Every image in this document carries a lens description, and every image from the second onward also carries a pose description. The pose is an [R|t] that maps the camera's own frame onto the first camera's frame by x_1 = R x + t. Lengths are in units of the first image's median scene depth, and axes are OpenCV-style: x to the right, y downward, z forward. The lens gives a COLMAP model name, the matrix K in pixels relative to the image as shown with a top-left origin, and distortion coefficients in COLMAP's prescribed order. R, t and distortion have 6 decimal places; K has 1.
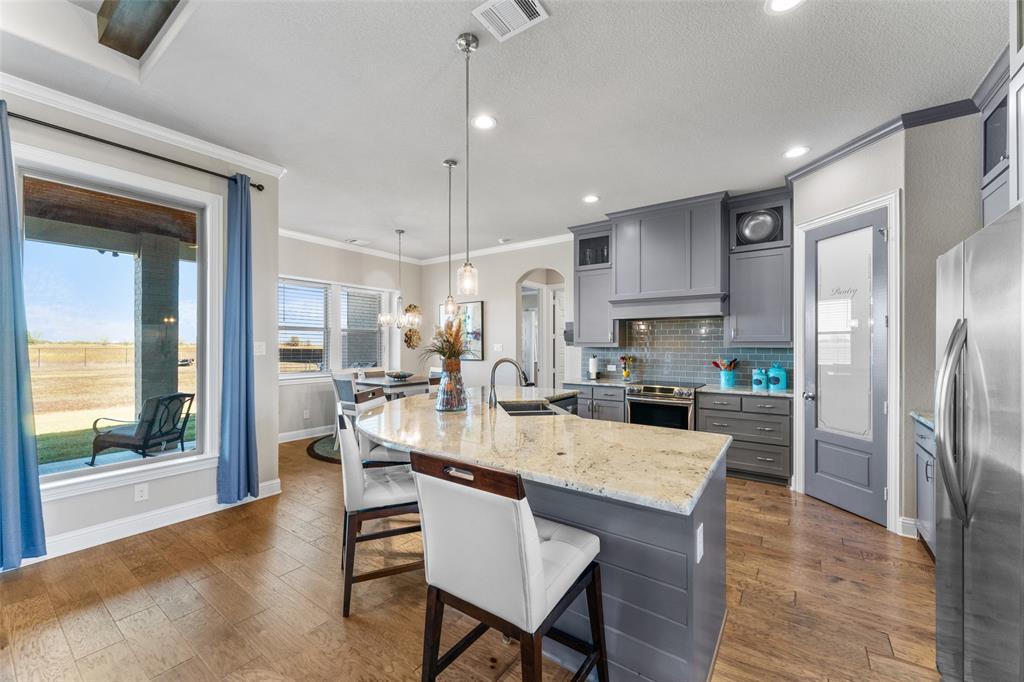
lens RADIAL K [[407.1, 0, 507.9], [0, 407.1, 345.9], [0, 0, 1]] dist [0.001100, 0.000123]
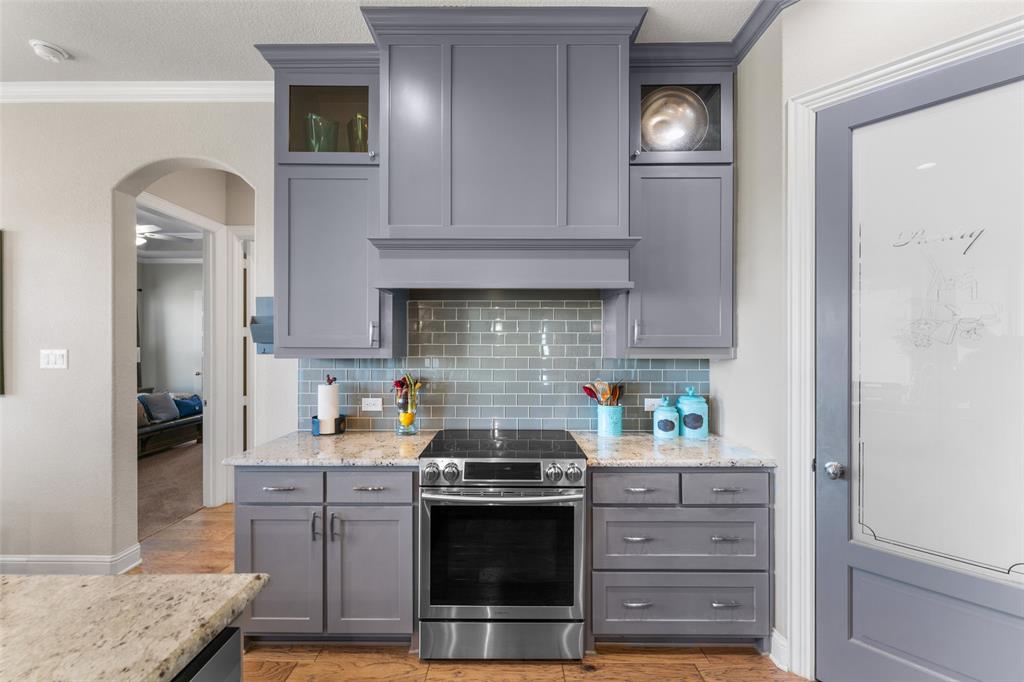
lens RADIAL K [[407.1, 0, 507.9], [0, 407.1, 345.9], [0, 0, 1]] dist [0.001100, 0.000123]
pose [[0.815036, 0.000235, 0.579410, 0.142427], [-0.001168, 0.999999, 0.001237, -0.011984], [-0.579409, -0.001685, 0.815035, 0.663860]]
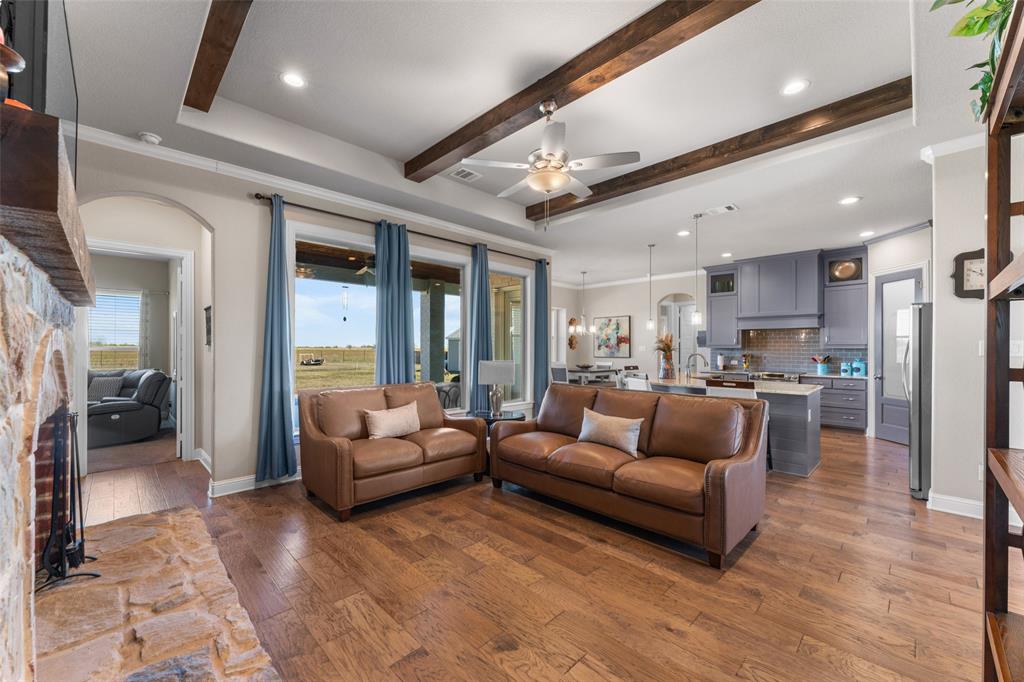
lens RADIAL K [[398.9, 0, 503.3], [0, 398.9, 347.0], [0, 0, 1]] dist [-0.006384, -0.000033]
pose [[0.981773, 0.003273, -0.190030, -0.347978], [-0.004534, 0.999970, -0.006202, 0.013771], [0.190004, 0.006951, 0.981759, -0.679151]]
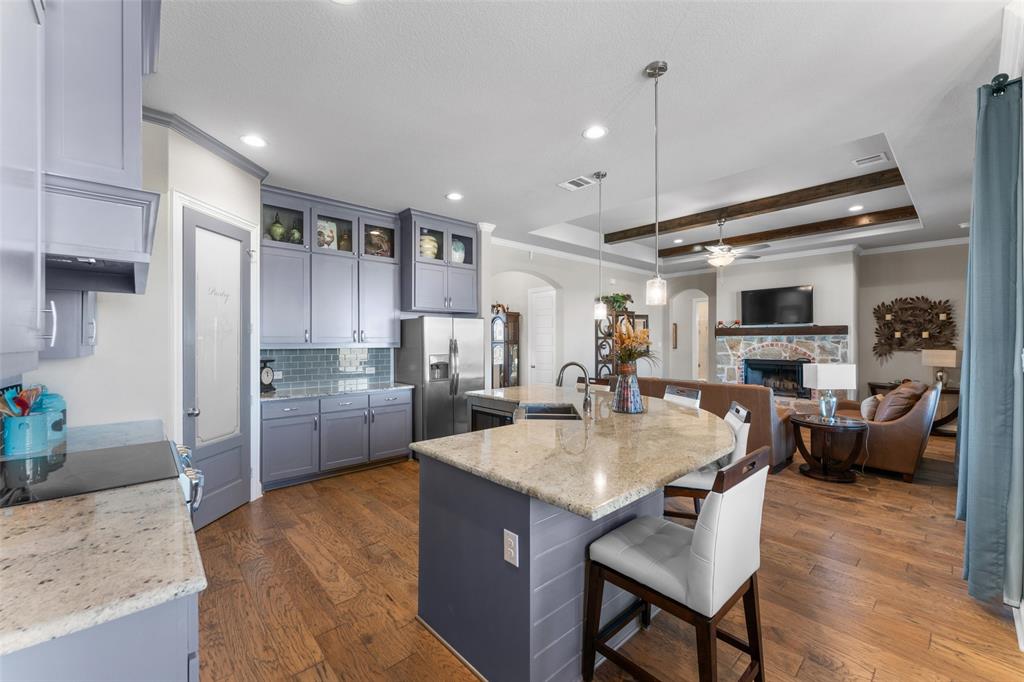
lens RADIAL K [[411.9, 0, 497.5], [0, 411.9, 340.7], [0, 0, 1]] dist [0.000574, 0.000111]
pose [[-0.972542, 0.001037, 0.232724, -0.036098], [0.000890, 0.999999, -0.000733, -0.014106], [-0.232725, -0.000506, -0.972543, 1.314441]]
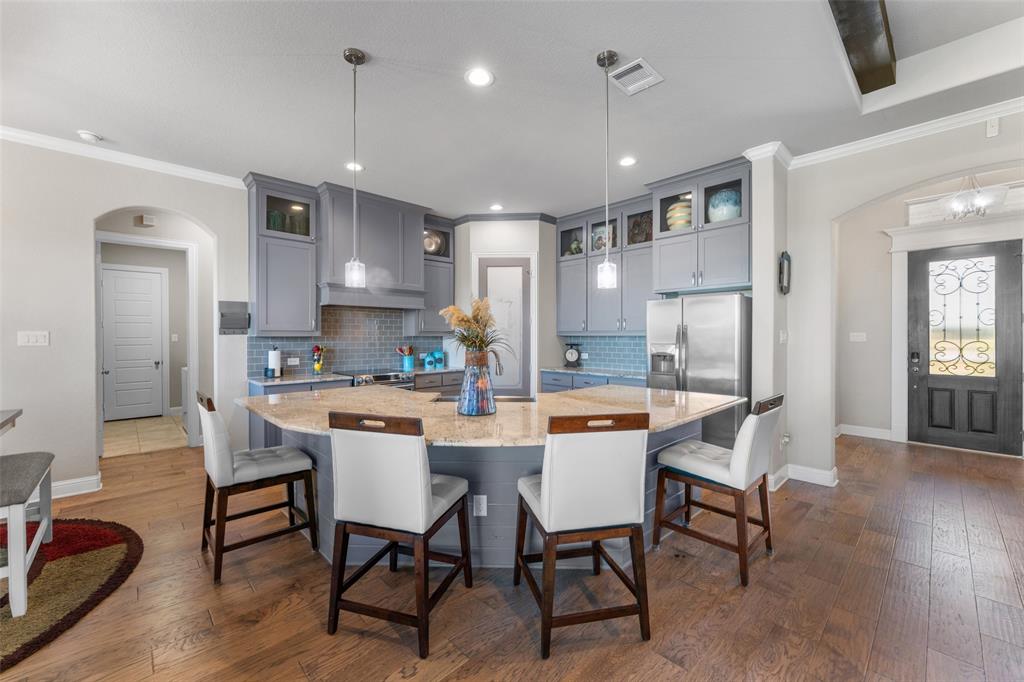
lens RADIAL K [[408.4, 0, 508.7], [0, 408.4, 336.8], [0, 0, 1]] dist [0.003001, 0.000288]
pose [[0.191610, -0.003972, 0.981463, -0.577067], [0.000911, 0.999992, 0.003869, 0.001477], [-0.981471, 0.000153, 0.191612, 0.487953]]
